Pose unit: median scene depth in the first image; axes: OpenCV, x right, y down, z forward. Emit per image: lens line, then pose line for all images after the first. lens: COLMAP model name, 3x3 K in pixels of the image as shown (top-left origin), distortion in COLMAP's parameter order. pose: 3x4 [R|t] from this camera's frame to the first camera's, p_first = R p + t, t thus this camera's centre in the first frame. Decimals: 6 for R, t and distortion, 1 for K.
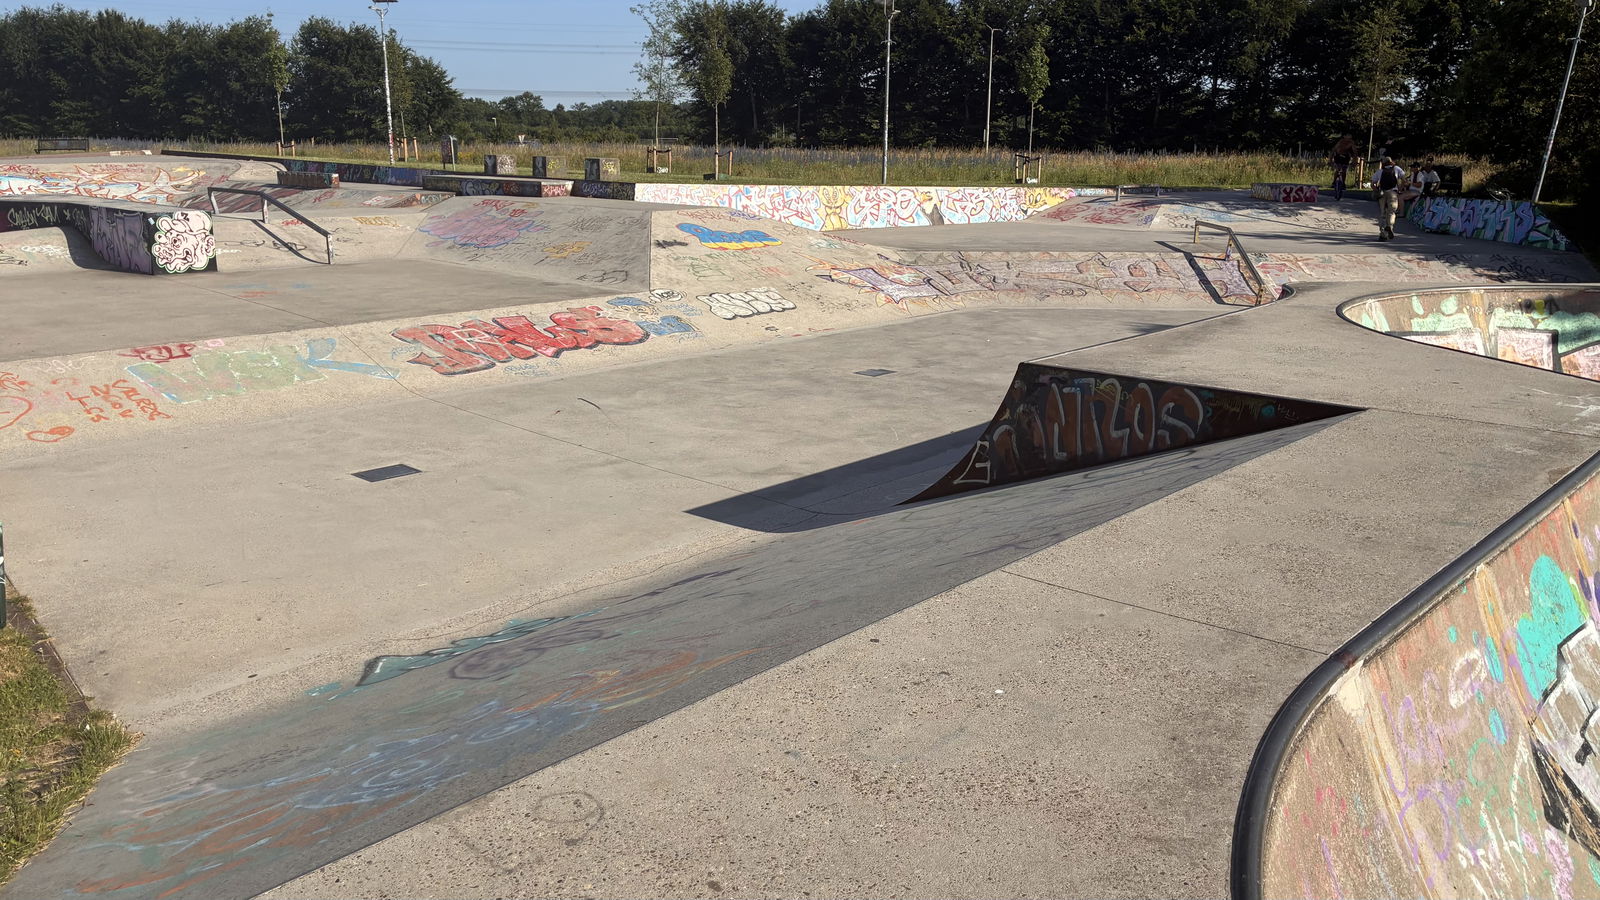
lens RADIAL K [[1205.3, 0, 800.1], [0, 1205.3, 497.7], [0, 0, 1]] dist [0.057568, -0.060406]
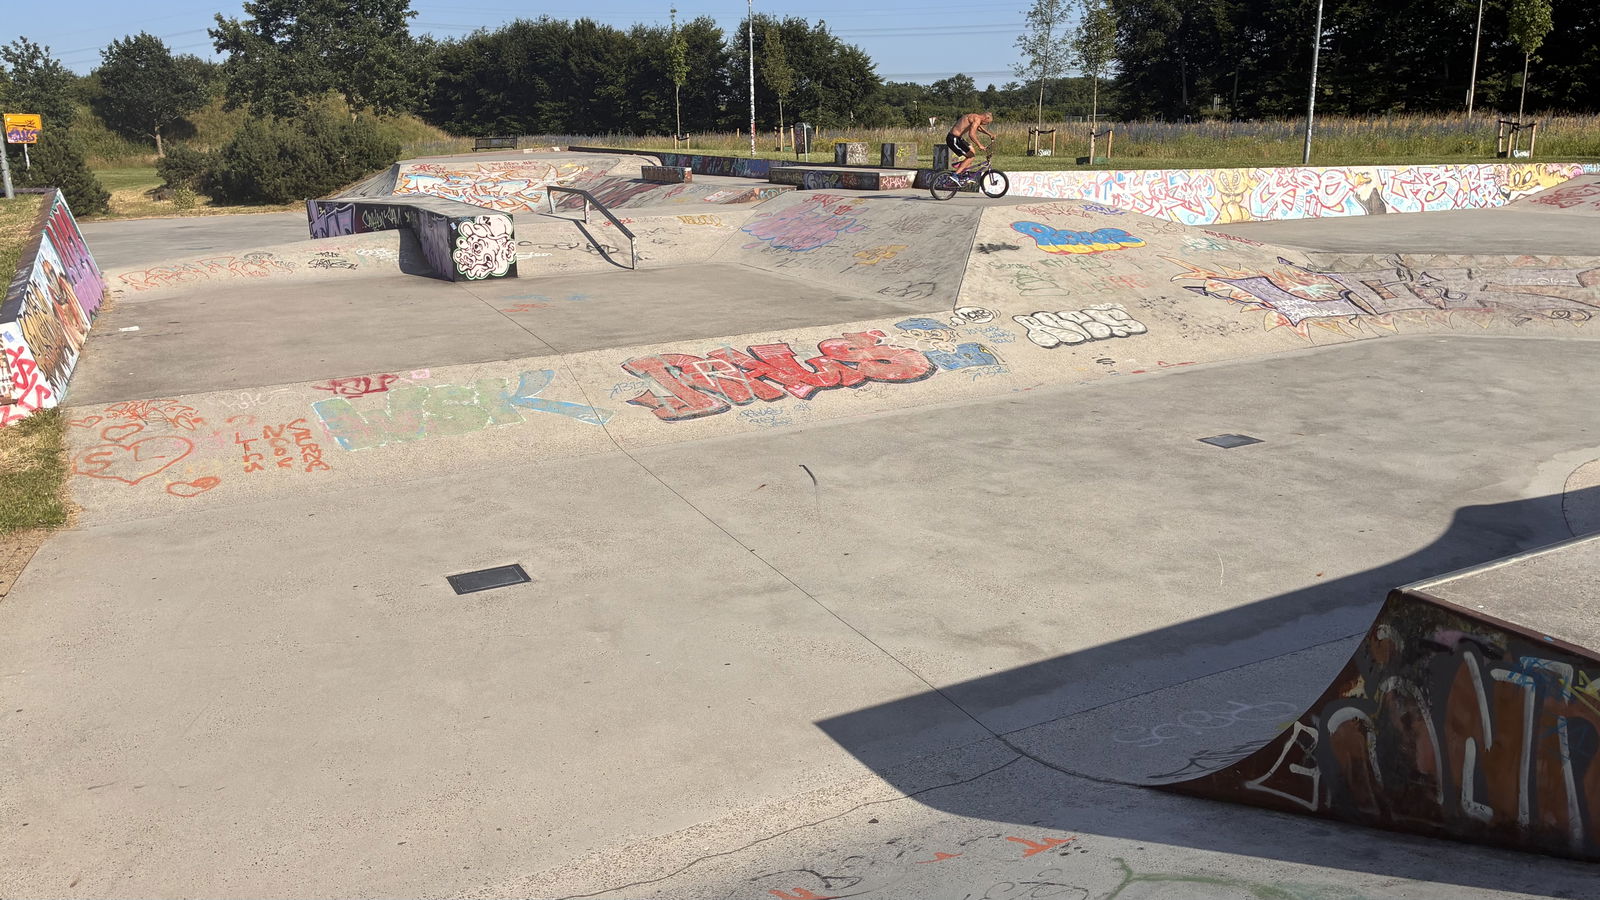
lens RADIAL K [[1200.3, 0, 800.0], [0, 1200.3, 450.0], [0, 0, 1]] dist [0.062194, -0.072361]
pose [[0.940128, 0.059564, -0.335576, 0.046903], [-0.065977, 0.997791, -0.007731, -0.056603], [0.334374, 0.029408, 0.941981, 0.186489]]
